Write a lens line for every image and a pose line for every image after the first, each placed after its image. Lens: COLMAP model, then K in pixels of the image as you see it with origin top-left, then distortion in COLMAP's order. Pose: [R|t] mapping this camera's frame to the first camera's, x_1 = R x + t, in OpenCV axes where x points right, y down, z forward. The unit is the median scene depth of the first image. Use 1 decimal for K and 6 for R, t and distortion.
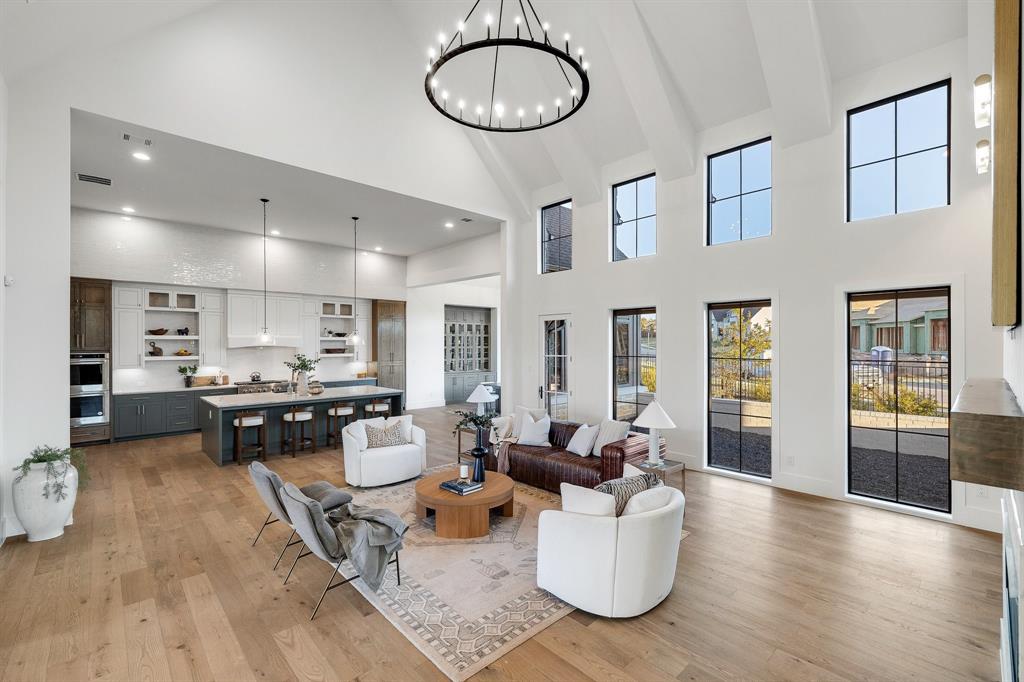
lens RADIAL K [[445.3, 0, 521.4], [0, 445.3, 343.0], [0, 0, 1]] dist [-0.001193, -0.000262]
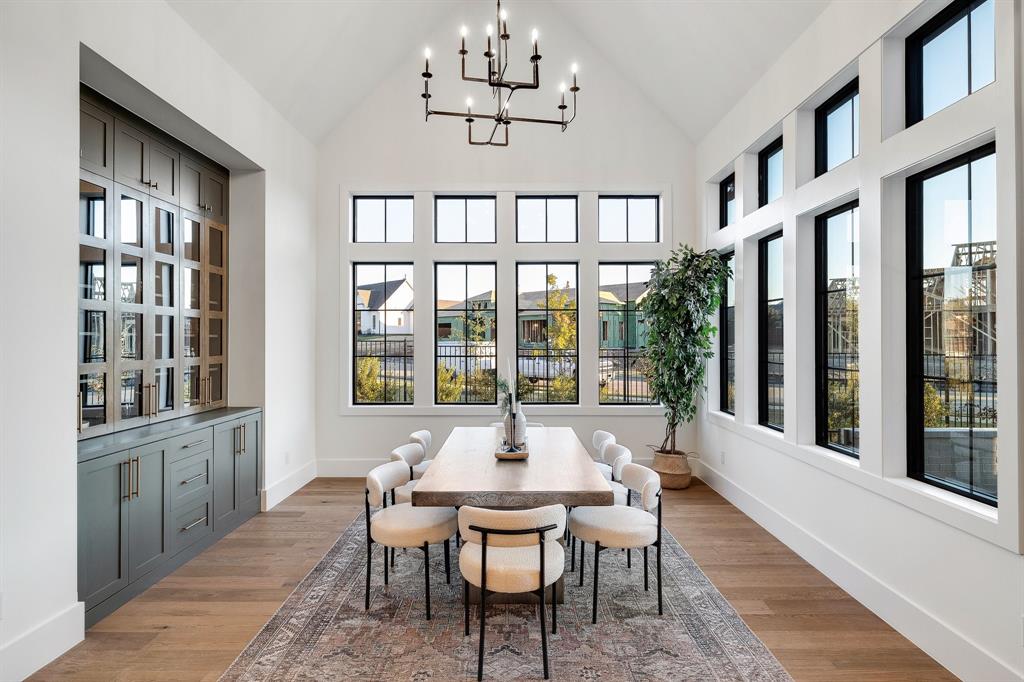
lens RADIAL K [[551.5, 0, 512.0], [0, 551.5, 341.0], [0, 0, 1]] dist [-0.000588, -0.000140]
pose [[0.694162, 0.002722, 0.719814, -0.295898], [-0.005788, 0.999982, 0.001801, 0.035392], [-0.719796, -0.005416, 0.694165, 1.012691]]
